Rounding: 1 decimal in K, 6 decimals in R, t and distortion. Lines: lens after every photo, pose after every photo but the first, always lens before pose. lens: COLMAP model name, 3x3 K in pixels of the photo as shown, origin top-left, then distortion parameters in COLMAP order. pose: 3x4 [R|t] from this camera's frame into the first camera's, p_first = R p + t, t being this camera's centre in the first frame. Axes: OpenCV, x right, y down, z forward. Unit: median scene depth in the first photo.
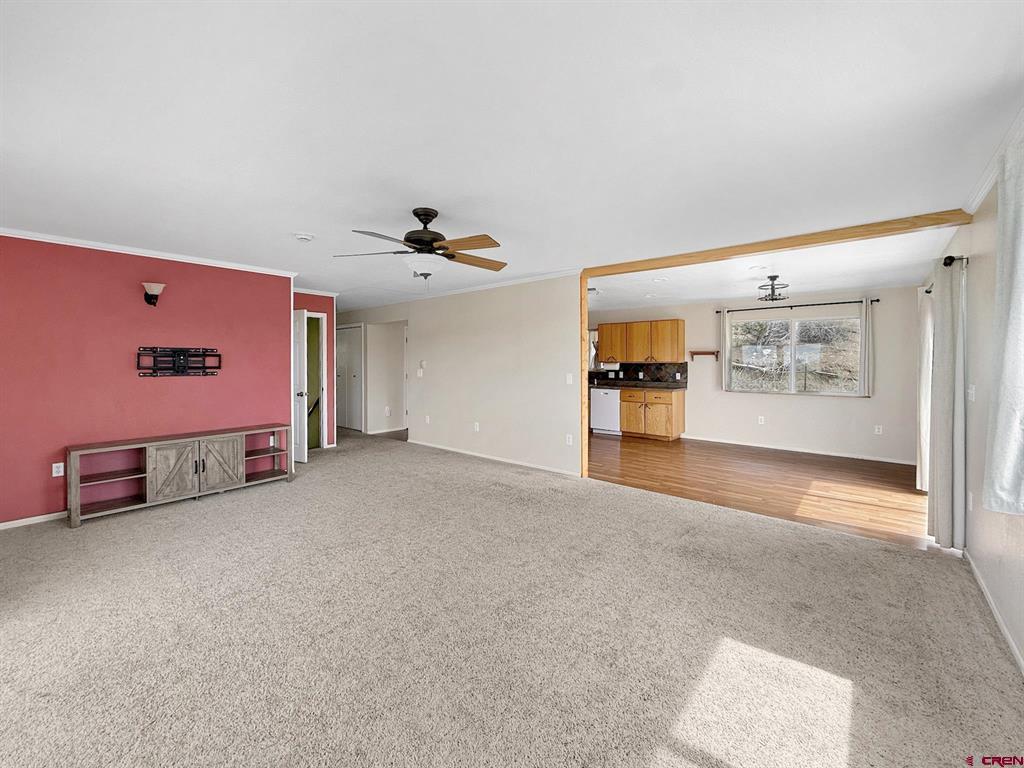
lens RADIAL K [[414.5, 0, 510.7], [0, 414.5, 382.8], [0, 0, 1]] dist [-0.006169, -0.000182]
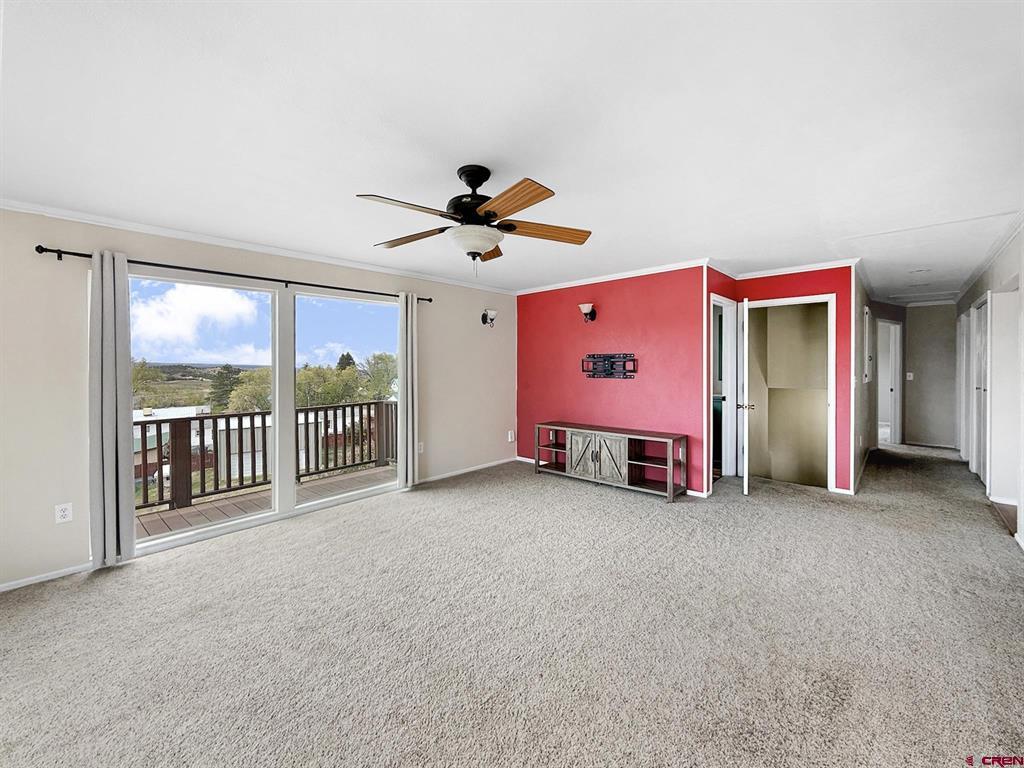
lens RADIAL K [[414.5, 0, 508.9], [0, 414.5, 368.3], [0, 0, 1]] dist [-0.006169, -0.000182]
pose [[-0.059212, 0.008279, -0.998211, 0.396552], [-0.043766, 0.998983, 0.010882, -0.043897], [0.997286, 0.044332, -0.058789, 0.772444]]
